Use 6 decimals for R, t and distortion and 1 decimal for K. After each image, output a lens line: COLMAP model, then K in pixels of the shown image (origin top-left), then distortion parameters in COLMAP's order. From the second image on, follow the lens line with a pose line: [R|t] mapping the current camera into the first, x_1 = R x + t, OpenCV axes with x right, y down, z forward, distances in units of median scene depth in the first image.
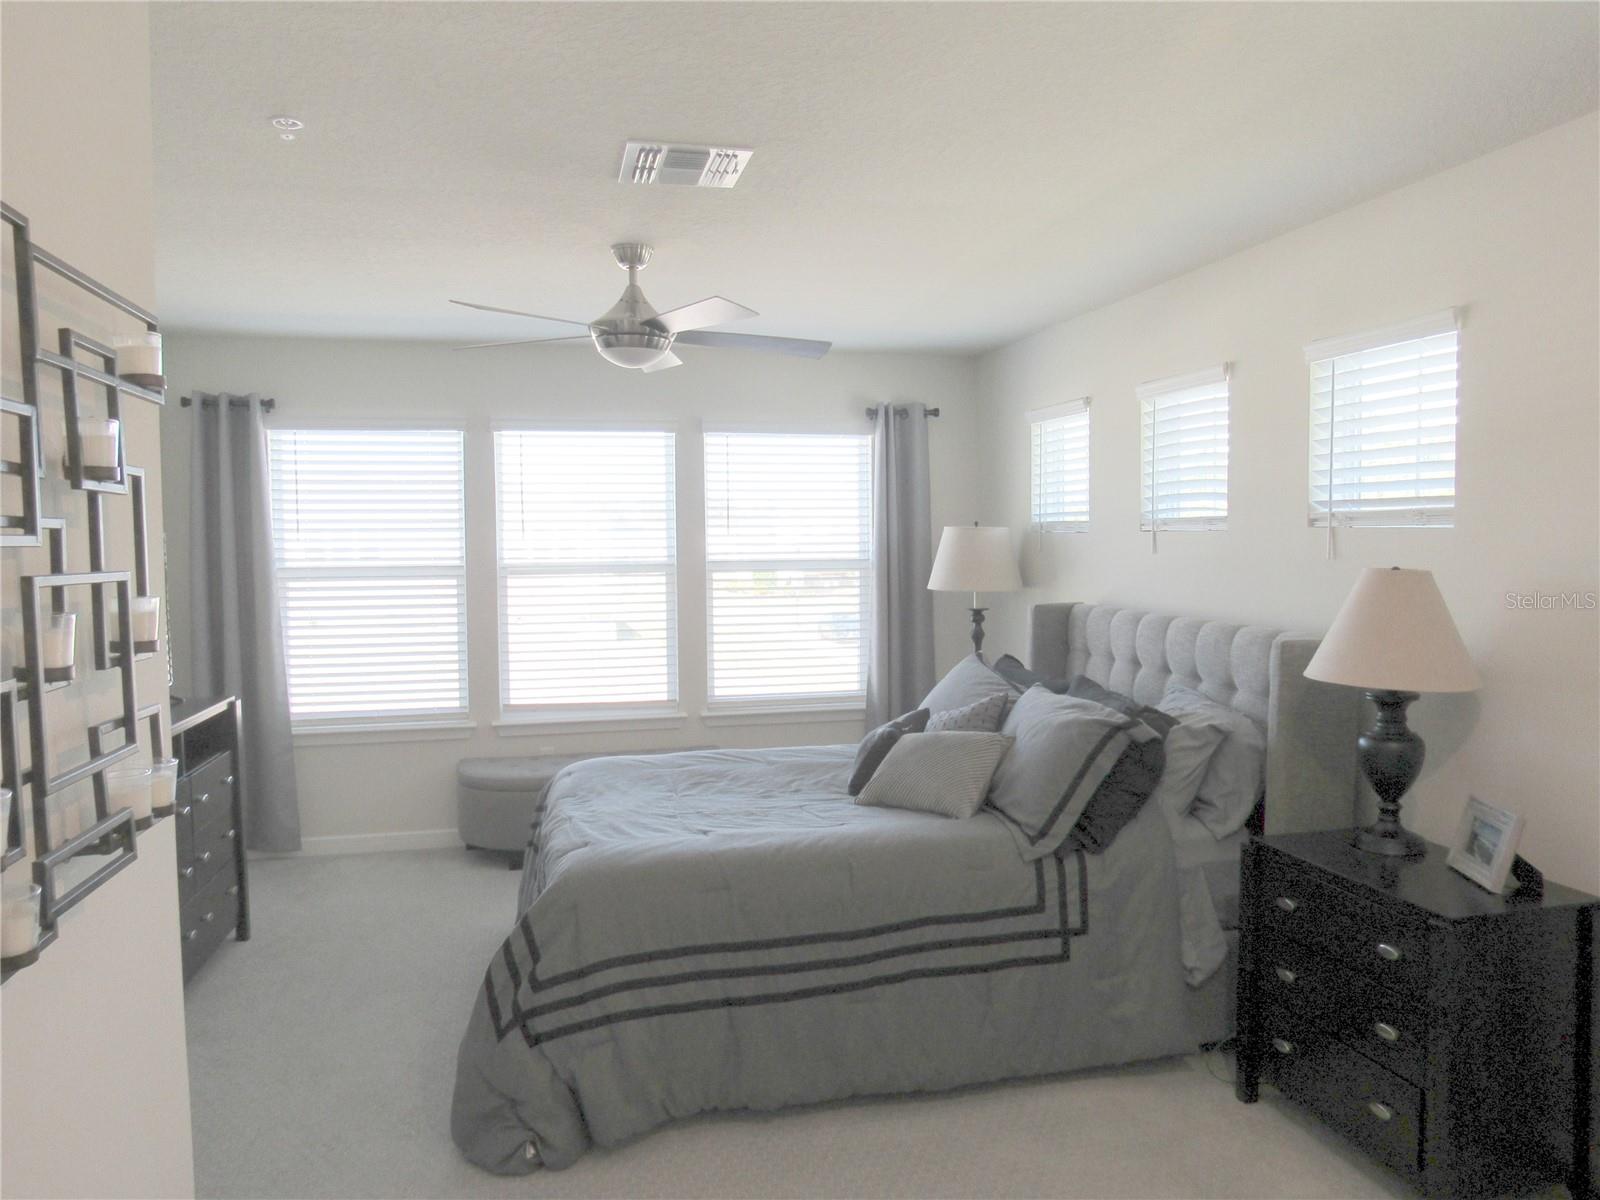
lens RADIAL K [[1144.9, 0, 790.2], [0, 1144.9, 607.3], [0, 0, 1]] dist [-0.014547, -0.003902]
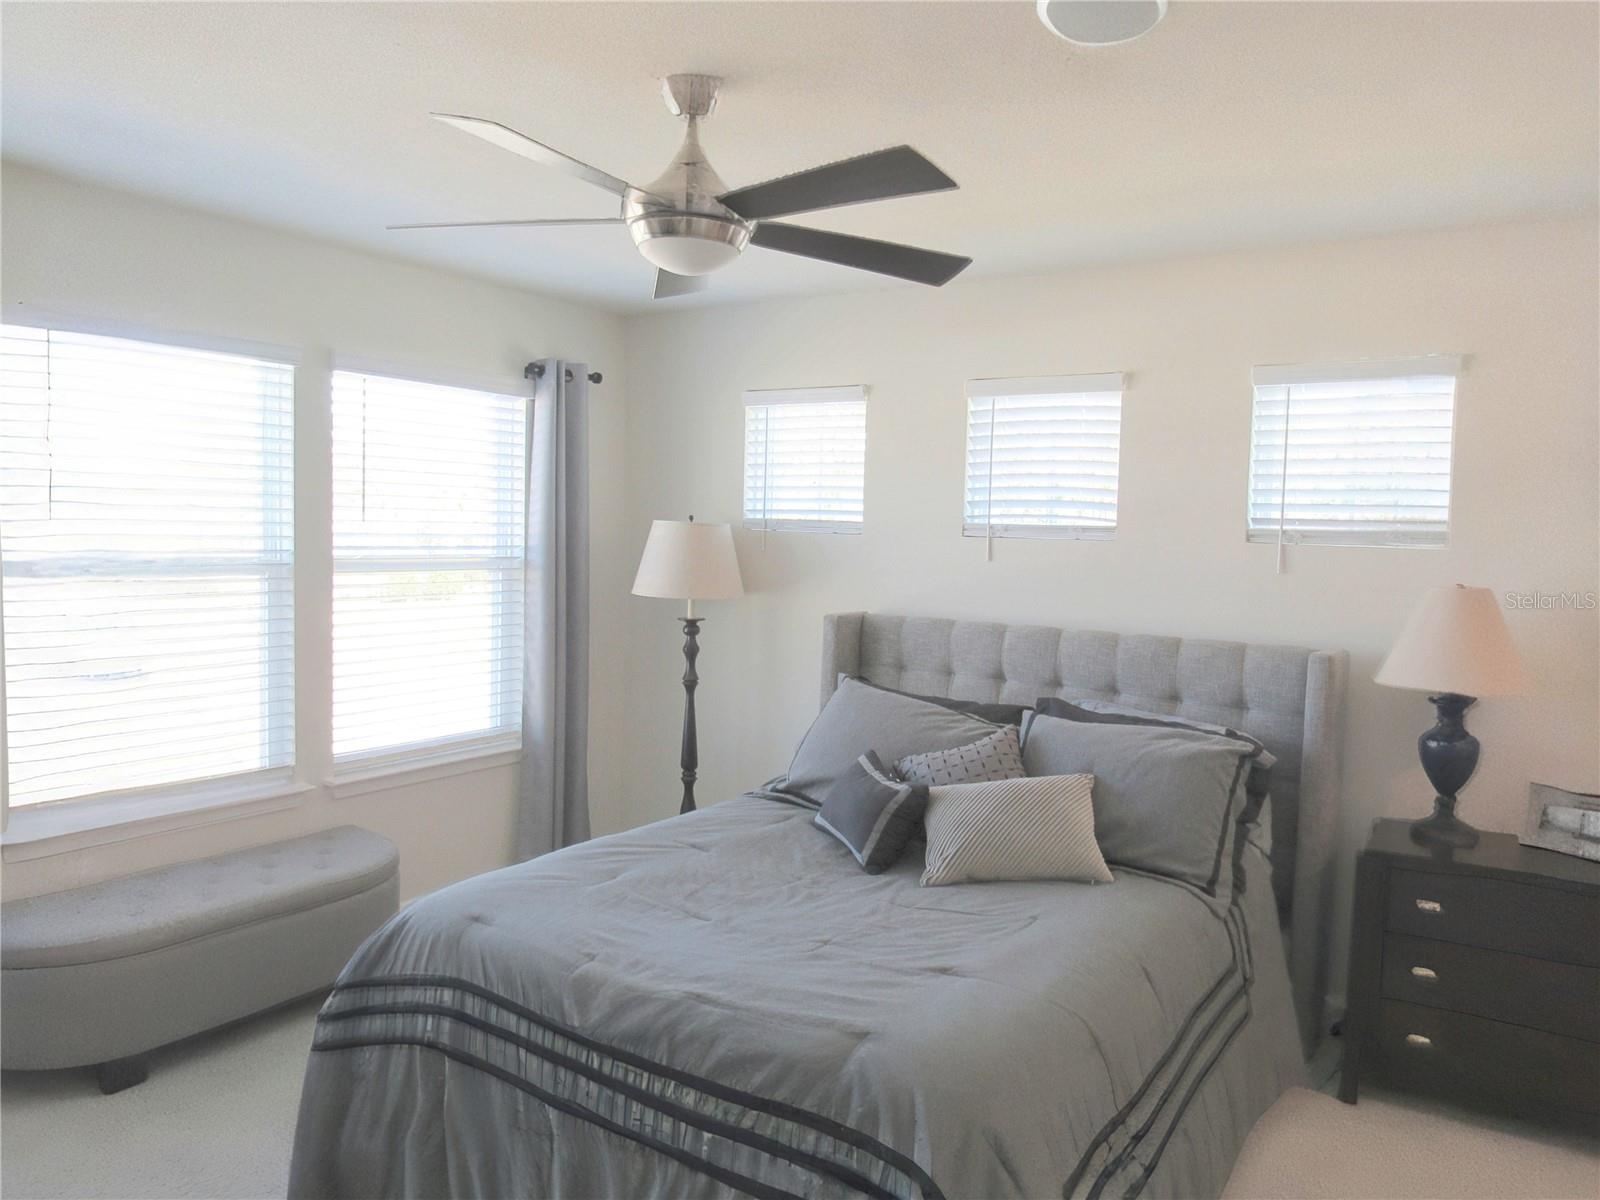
lens RADIAL K [[1144.9, 0, 798.3], [0, 1144.9, 593.3], [0, 0, 1]] dist [-0.014547, -0.003902]
pose [[0.719031, -0.010615, 0.694897, -0.475080], [0.010930, 0.999932, 0.003965, -0.026253], [-0.694892, 0.004744, 0.719098, 0.439040]]
